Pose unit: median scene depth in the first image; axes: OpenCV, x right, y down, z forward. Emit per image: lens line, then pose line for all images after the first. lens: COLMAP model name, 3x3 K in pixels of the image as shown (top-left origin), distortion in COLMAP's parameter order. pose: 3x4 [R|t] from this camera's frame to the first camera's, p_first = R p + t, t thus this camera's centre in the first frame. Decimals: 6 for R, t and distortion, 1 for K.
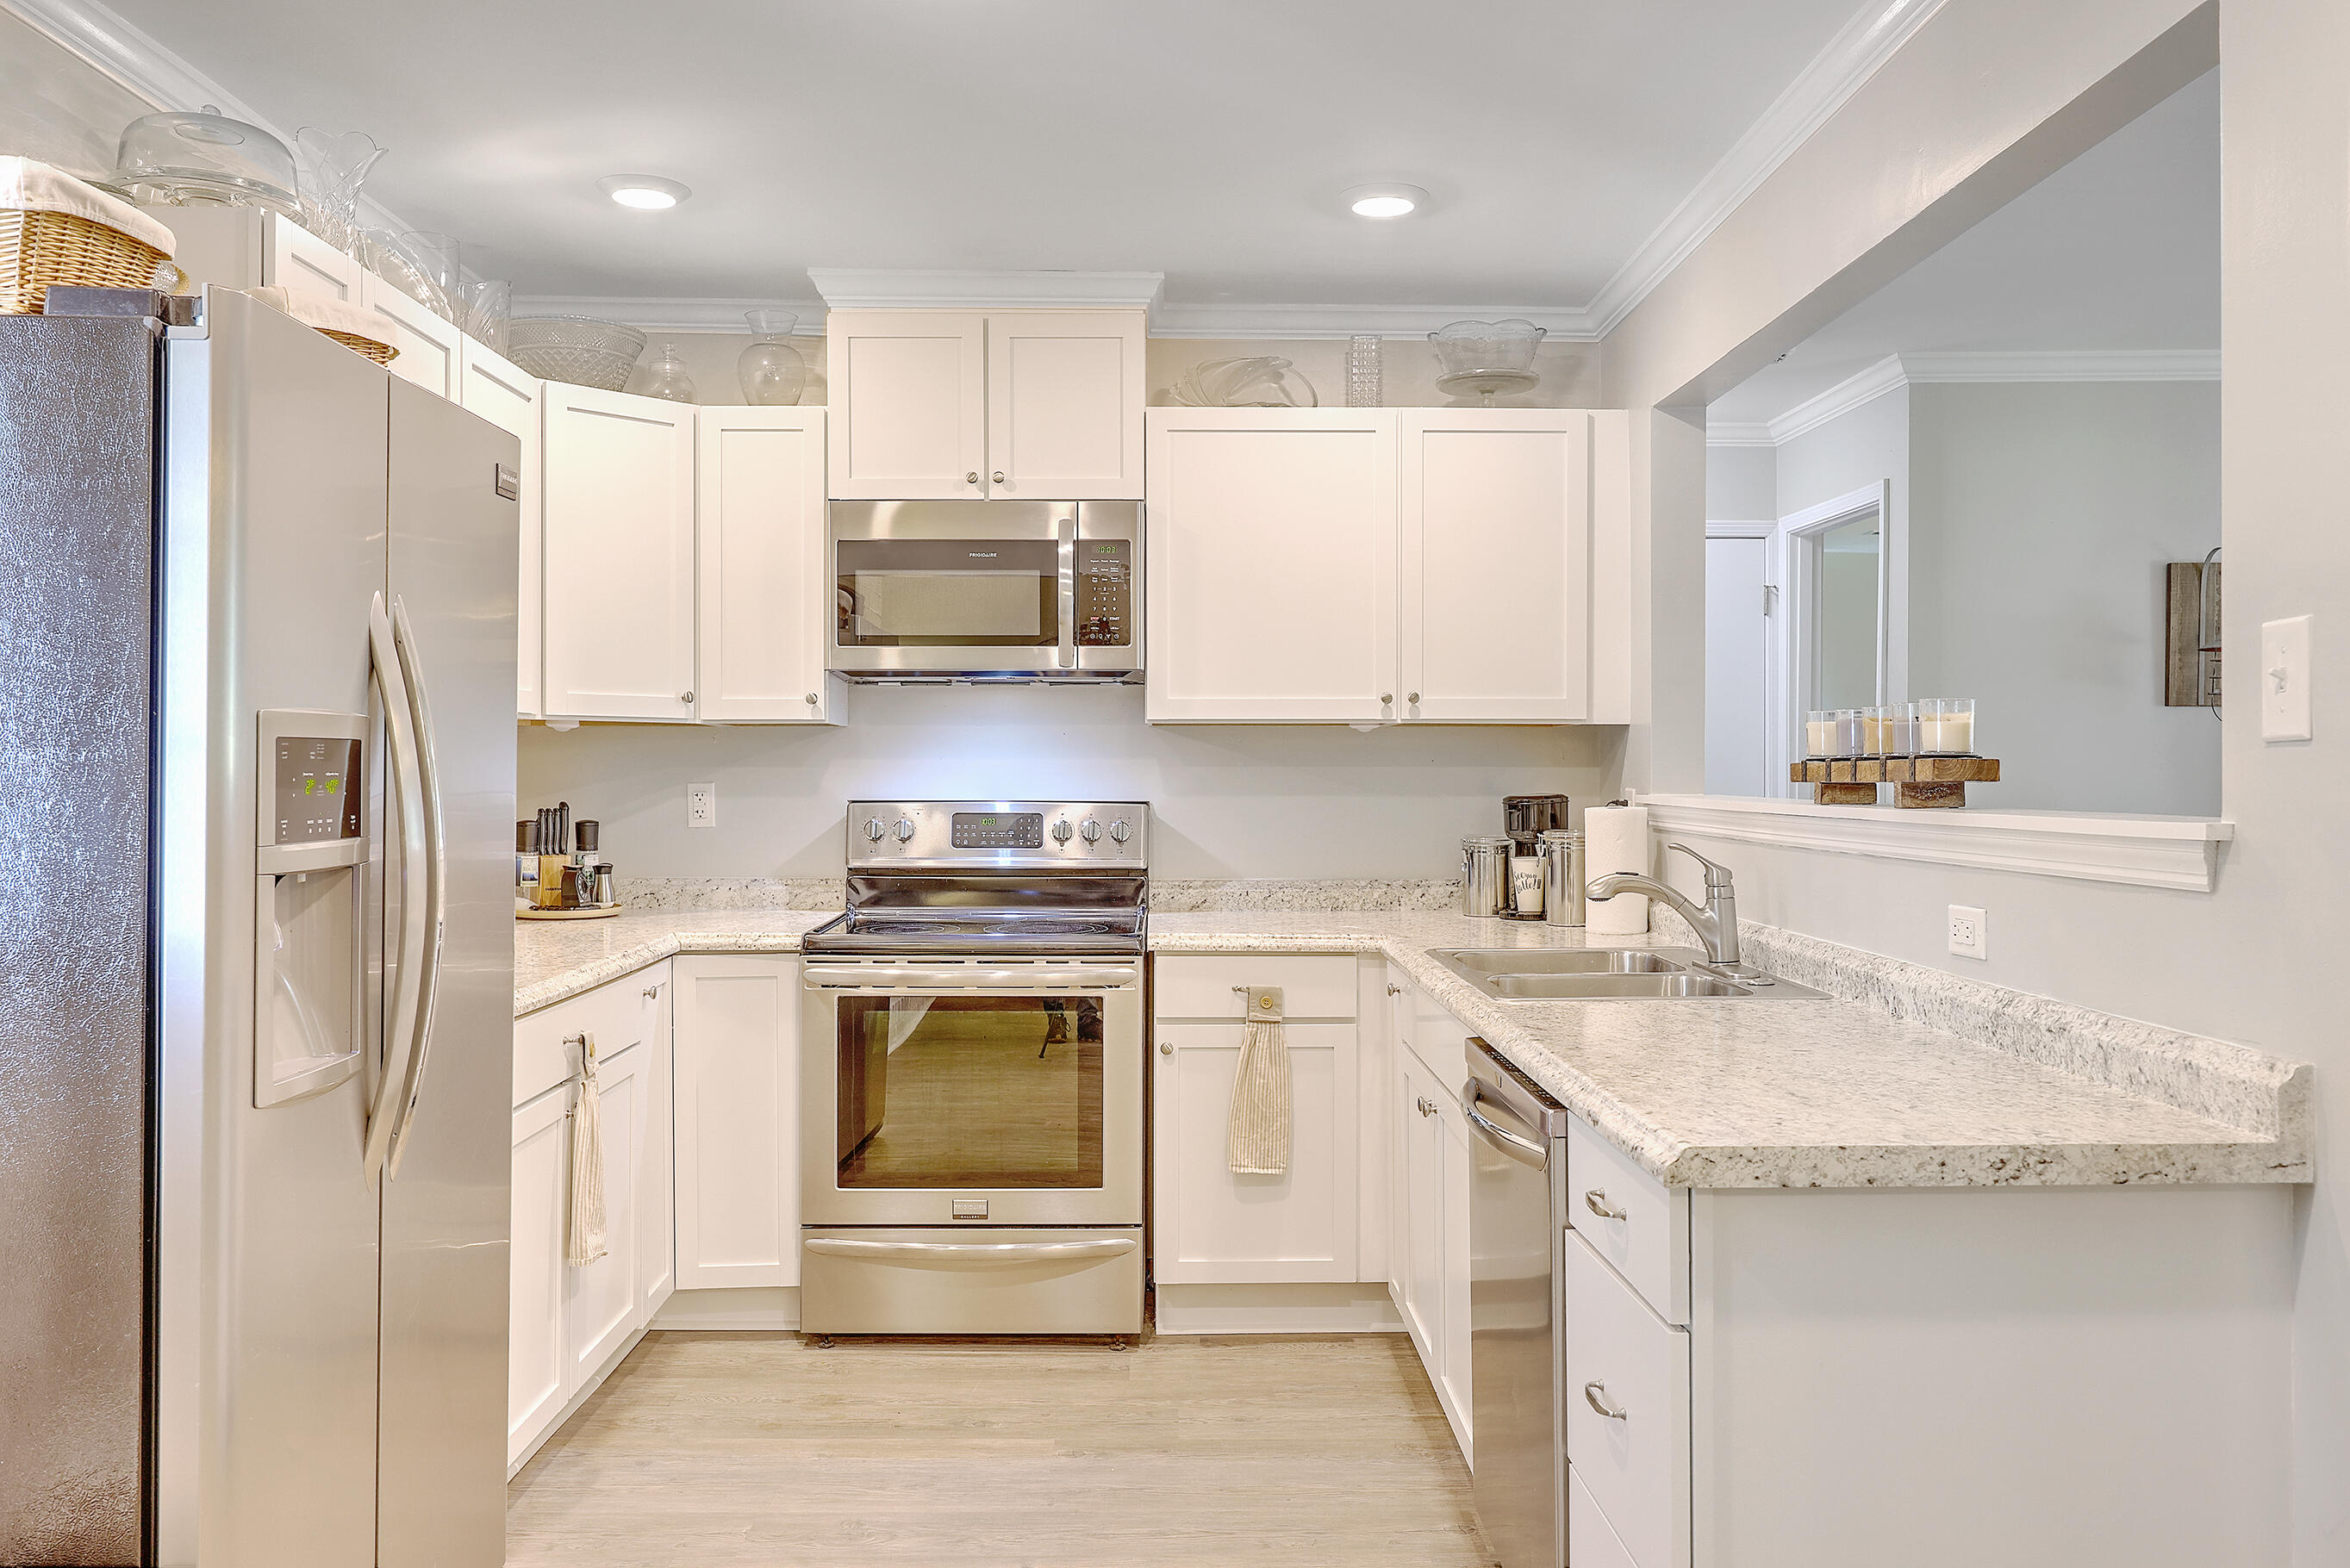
lens RADIAL K [[1857.2, 0, 1187.1], [0, 1857.2, 778.3], [0, 0, 1]] dist [0.006601, -0.009381]
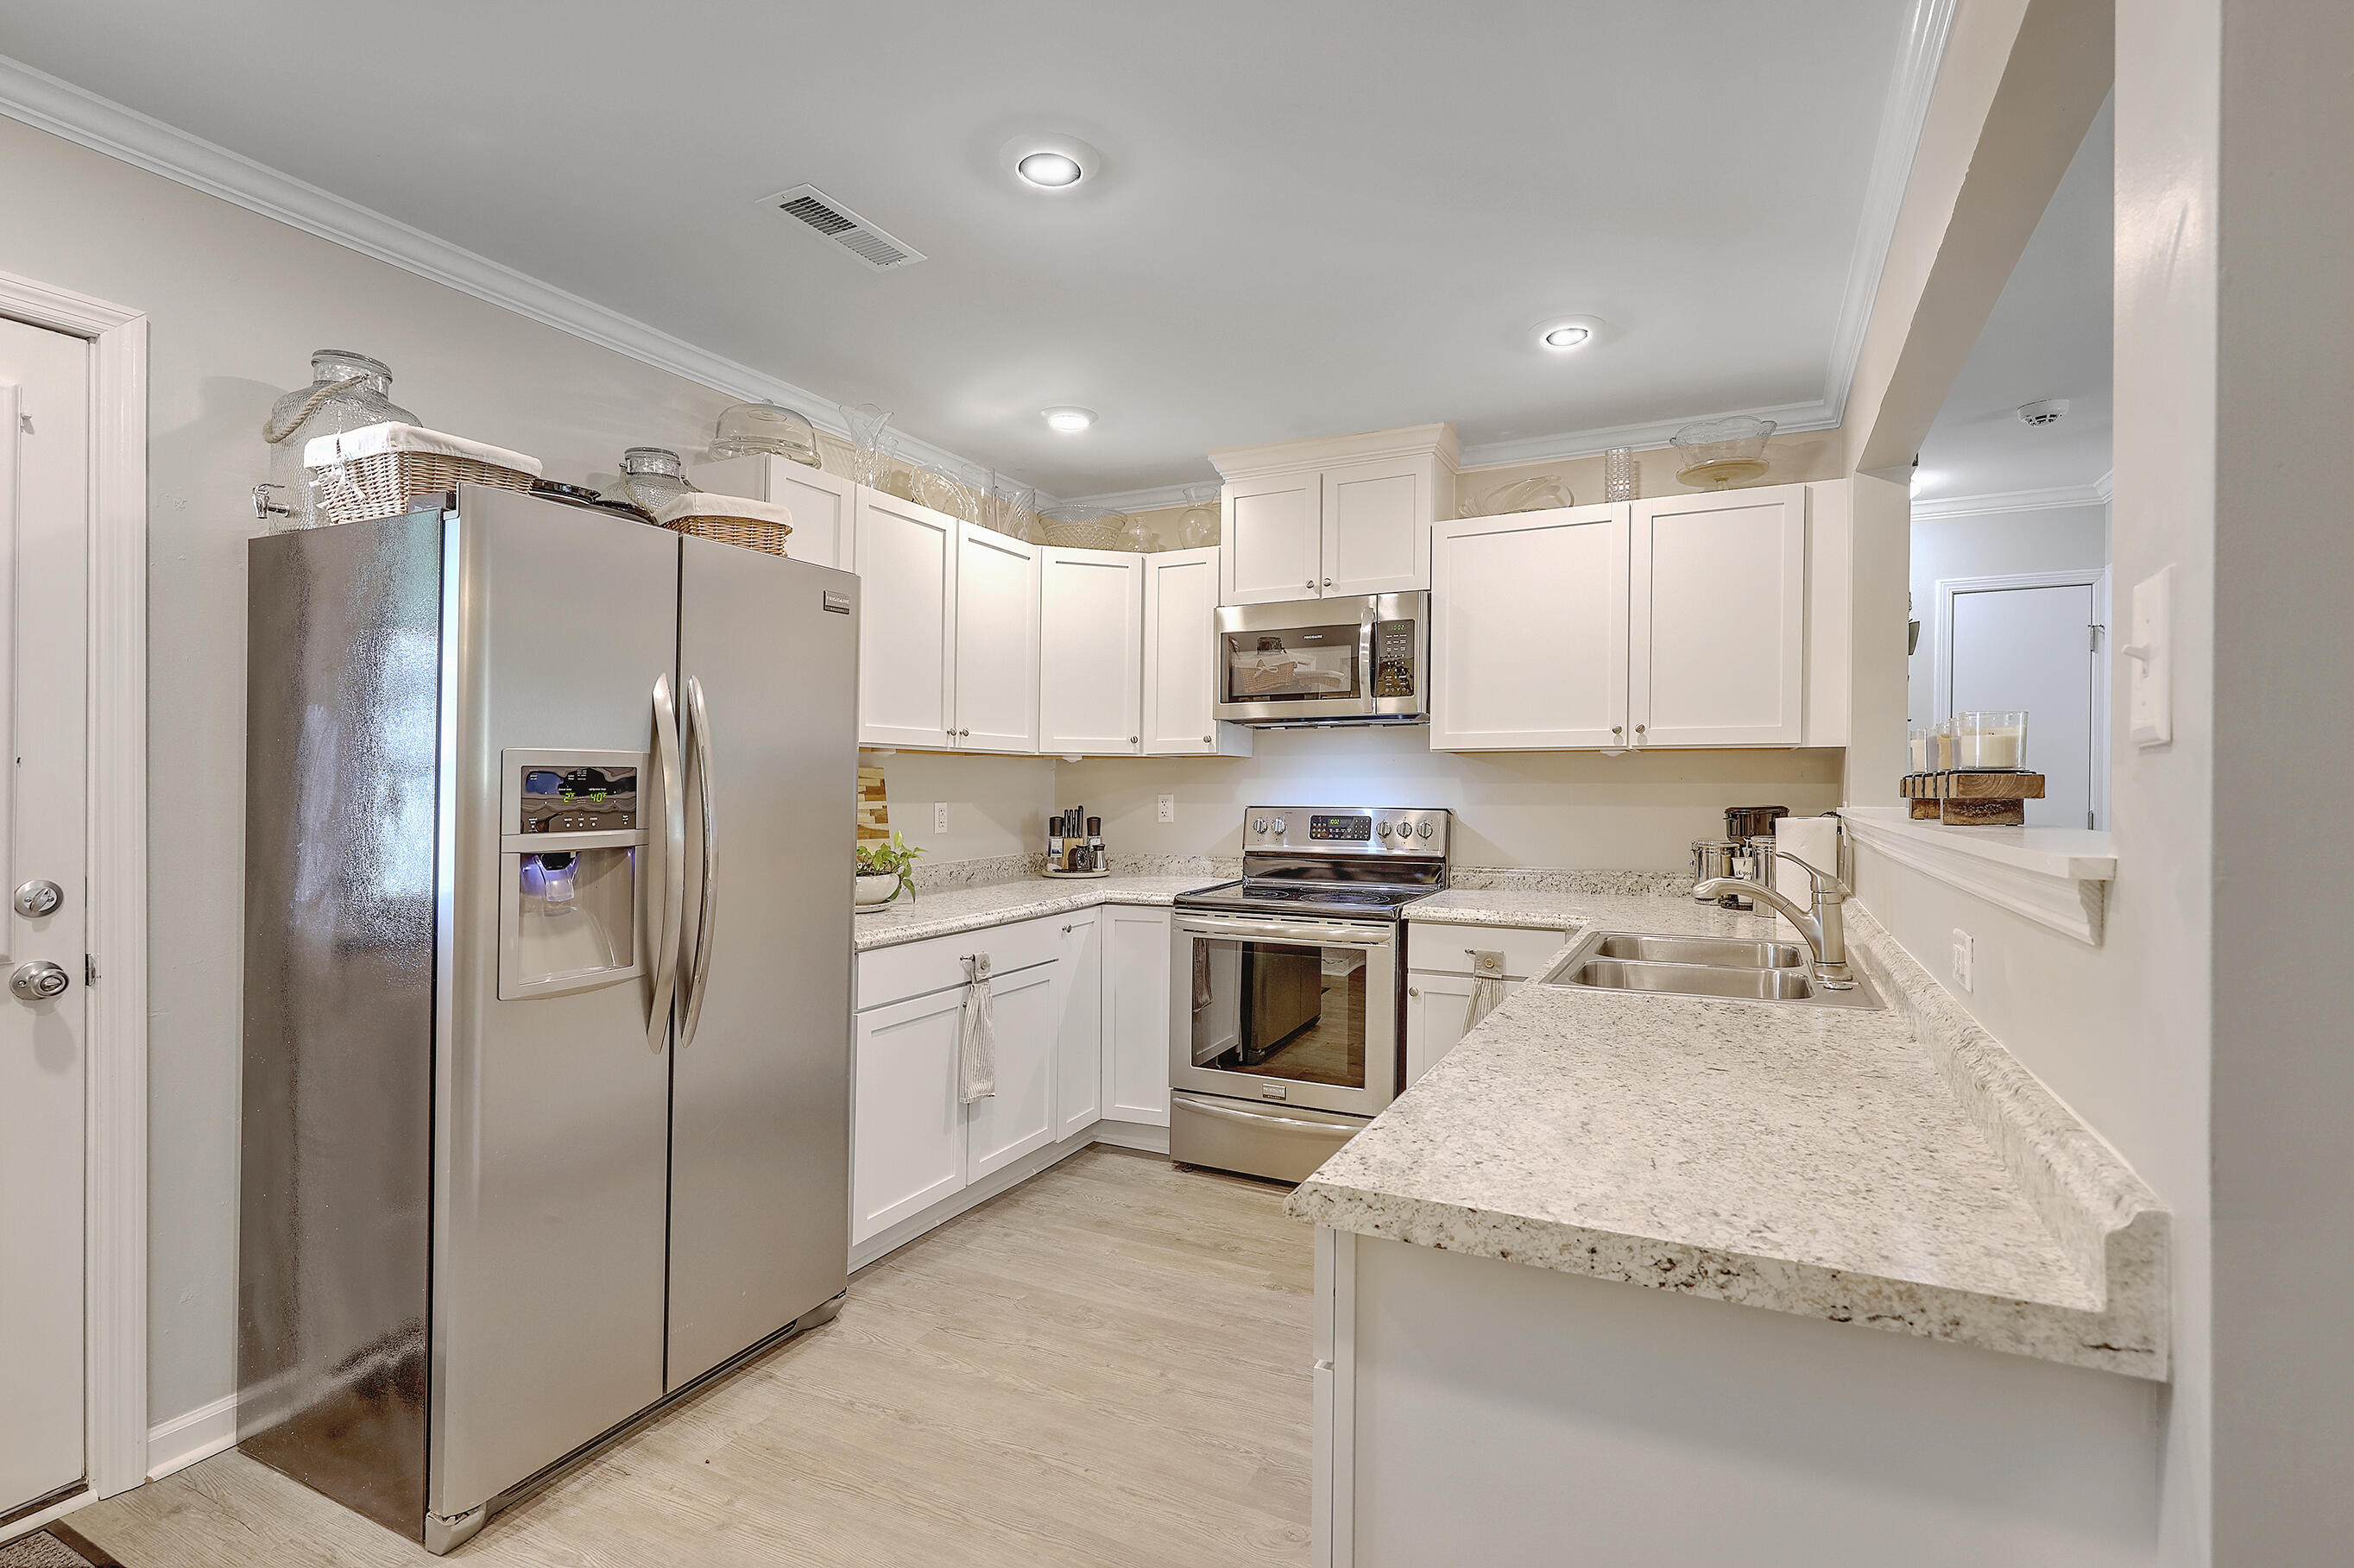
lens RADIAL K [[1098.5, 0, 1183.5], [0, 1098.5, 786.2], [0, 0, 1]] dist [-0.000751, -0.000109]
pose [[0.882020, -0.000106, -0.471213, 0.219663], [-0.001891, 0.999991, -0.003765, -0.000948], [0.471209, 0.004212, 0.882012, 0.215837]]
